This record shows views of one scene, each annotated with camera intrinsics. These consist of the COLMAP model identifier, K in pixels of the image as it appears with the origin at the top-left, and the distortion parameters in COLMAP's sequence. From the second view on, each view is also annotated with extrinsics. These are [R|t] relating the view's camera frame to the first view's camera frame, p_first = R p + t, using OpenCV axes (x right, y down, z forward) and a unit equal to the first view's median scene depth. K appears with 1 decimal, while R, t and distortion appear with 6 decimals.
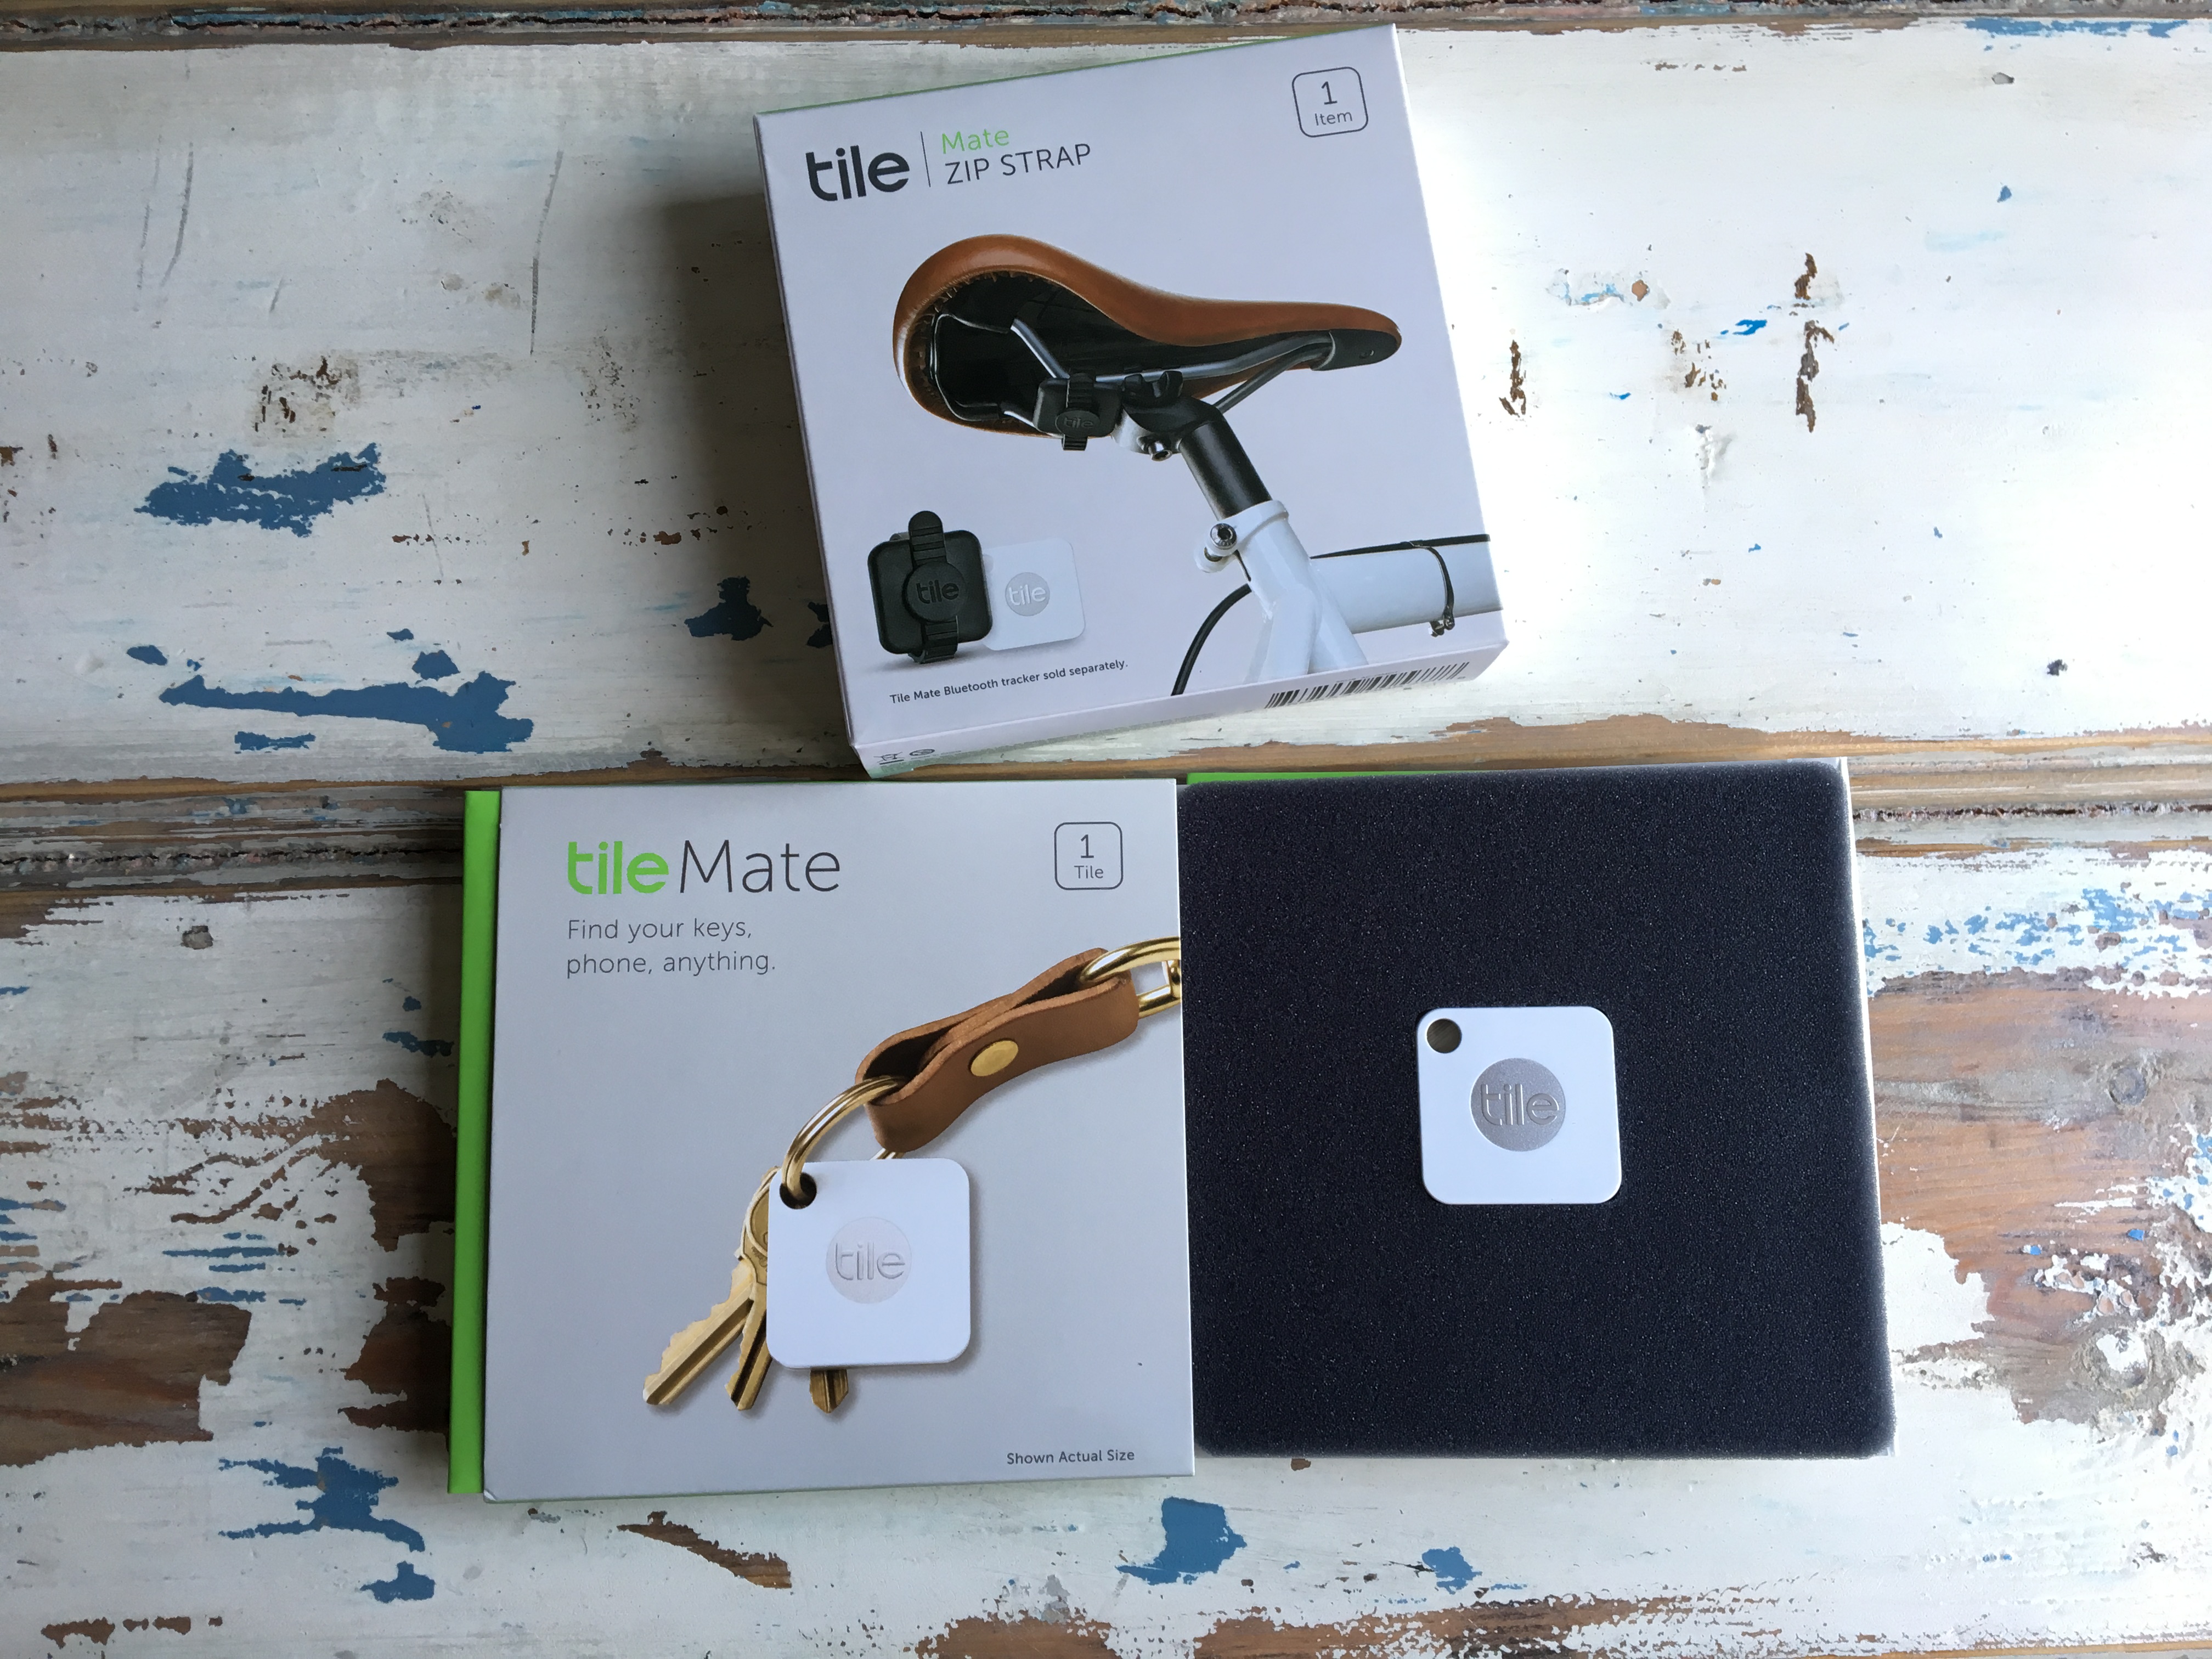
lens RADIAL K [[1856.3, 0, 1127.7], [0, 1856.3, 841.4], [0, 0, 1]] dist [0.041287, -0.072137]
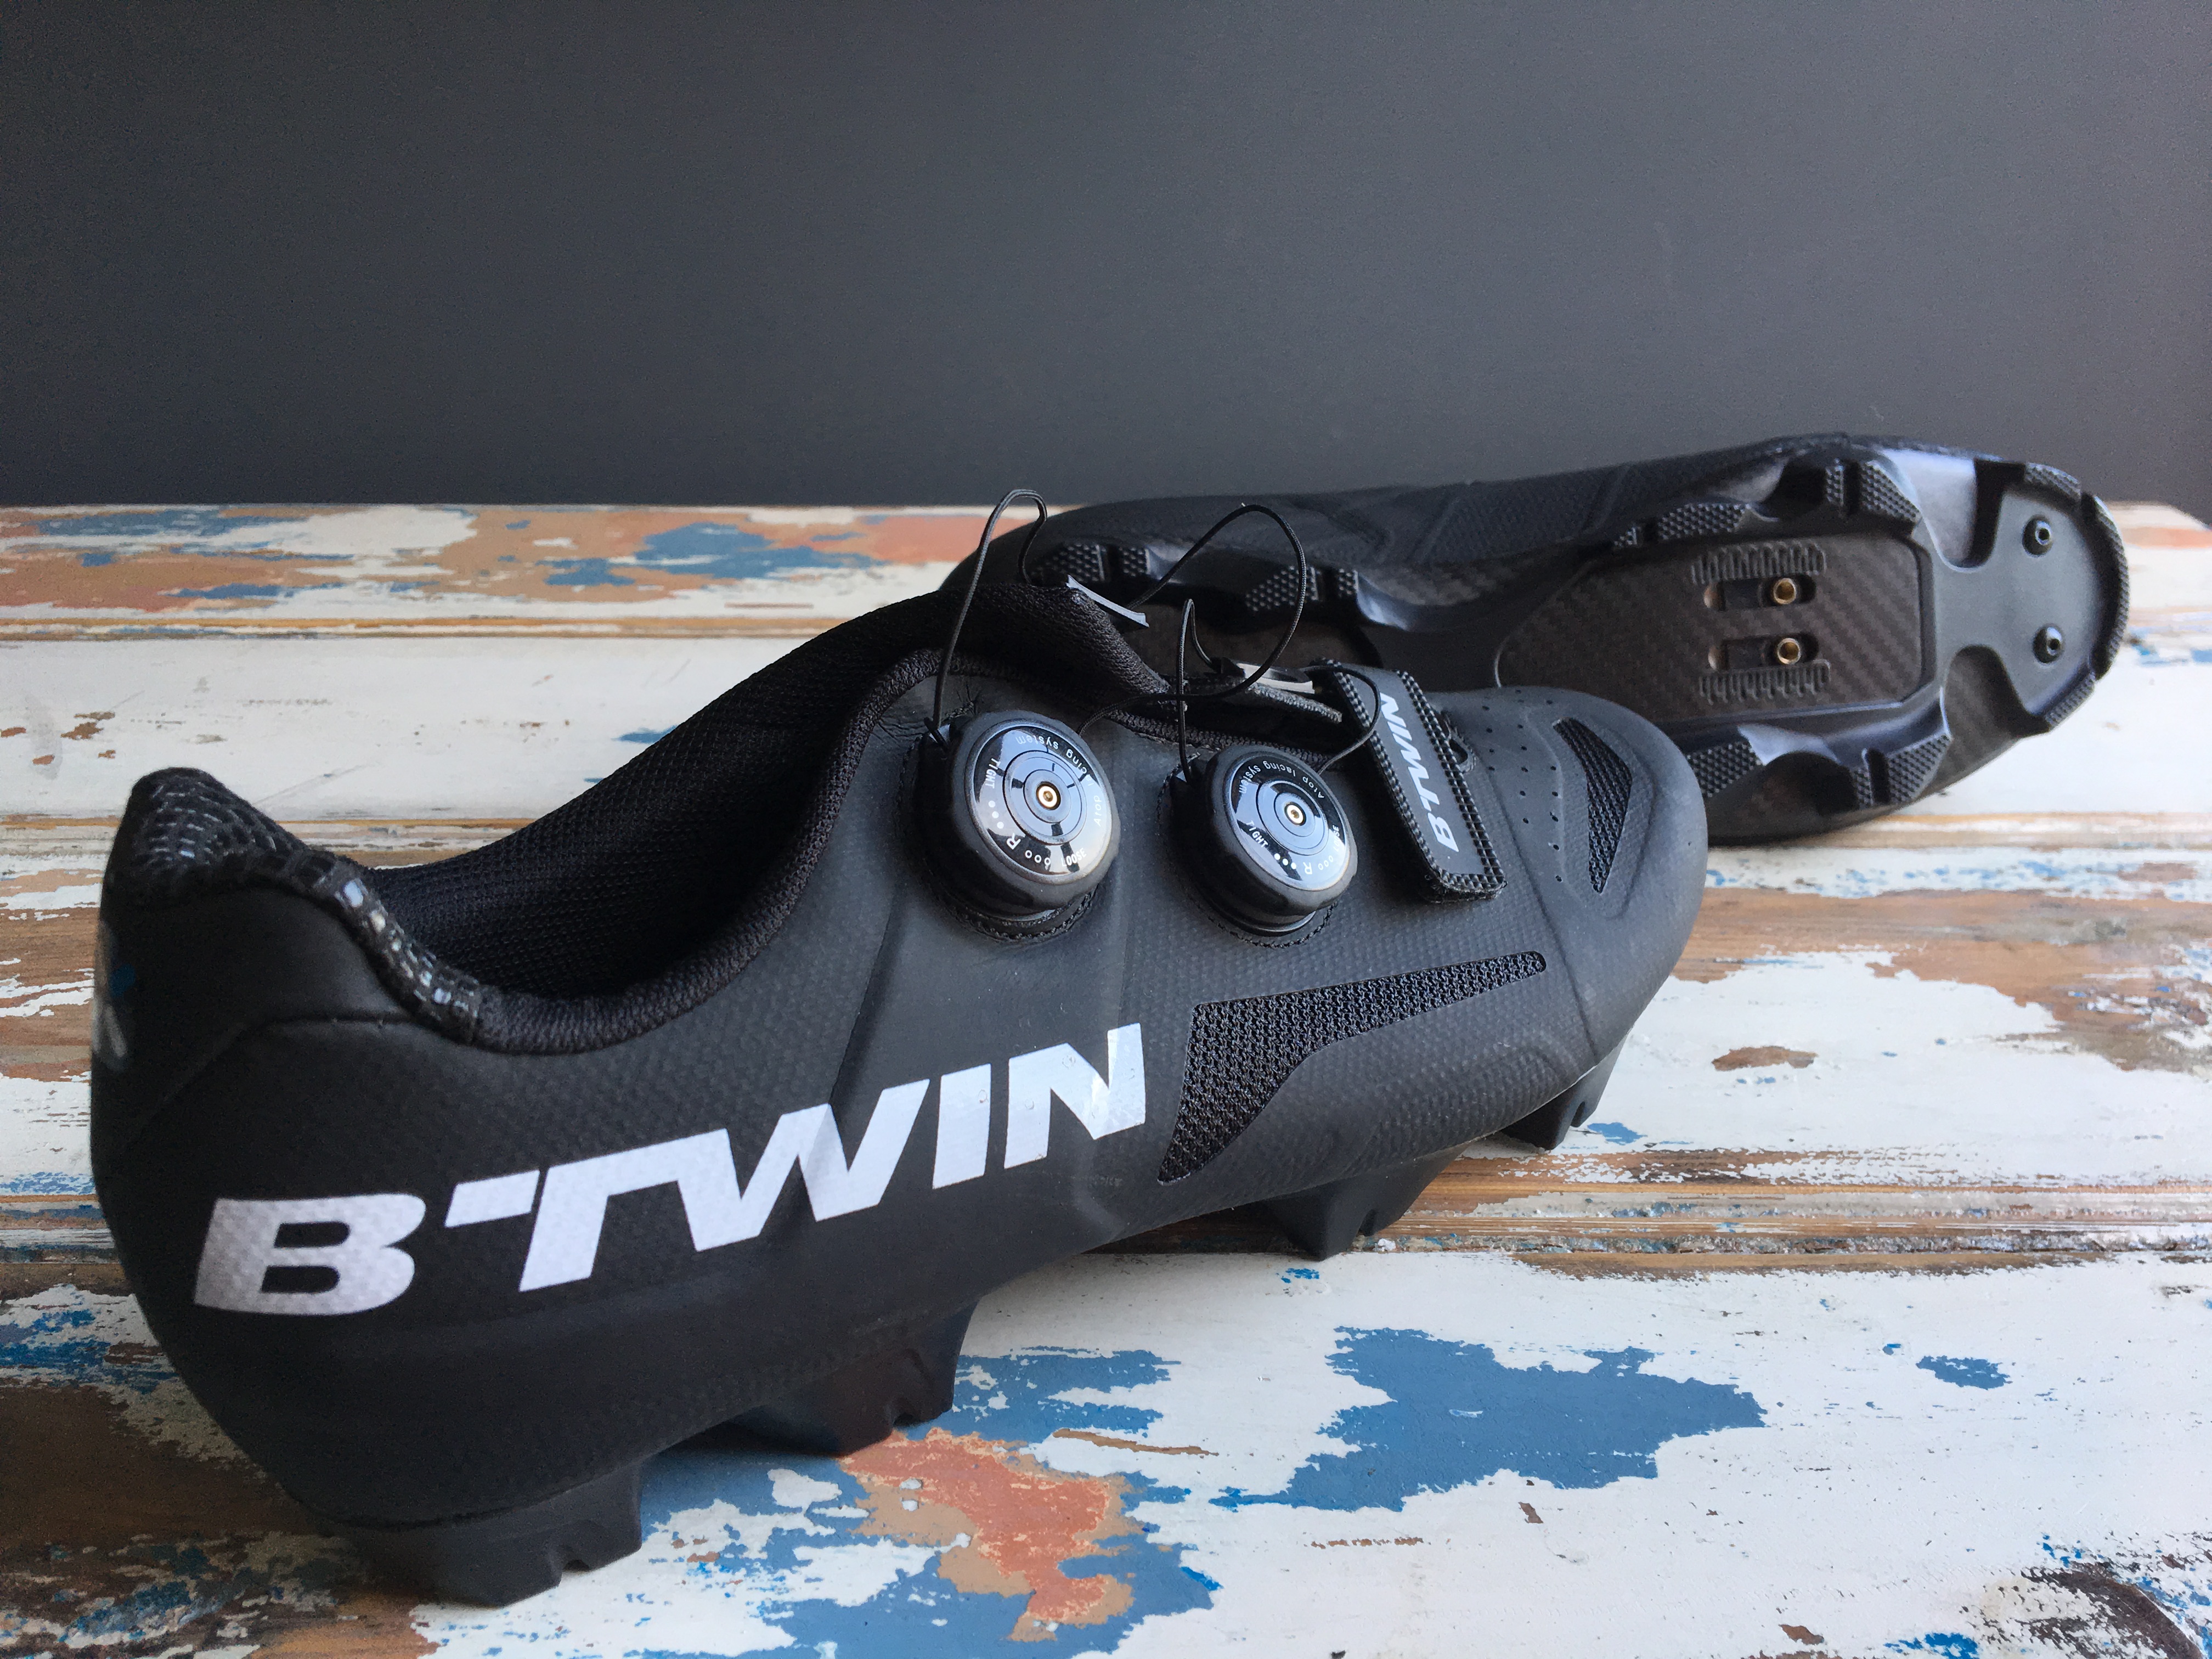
lens RADIAL K [[1869.6, 0, 1106.9], [0, 1869.6, 856.3], [0, 0, 1]] dist [0.081374, -0.155558]
pose [[0.999077, -0.012024, -0.041228, -0.069604], [-0.028116, 0.542526, -0.839568, 1.199847], [0.032462, 0.839953, 0.541688, 0.277914]]
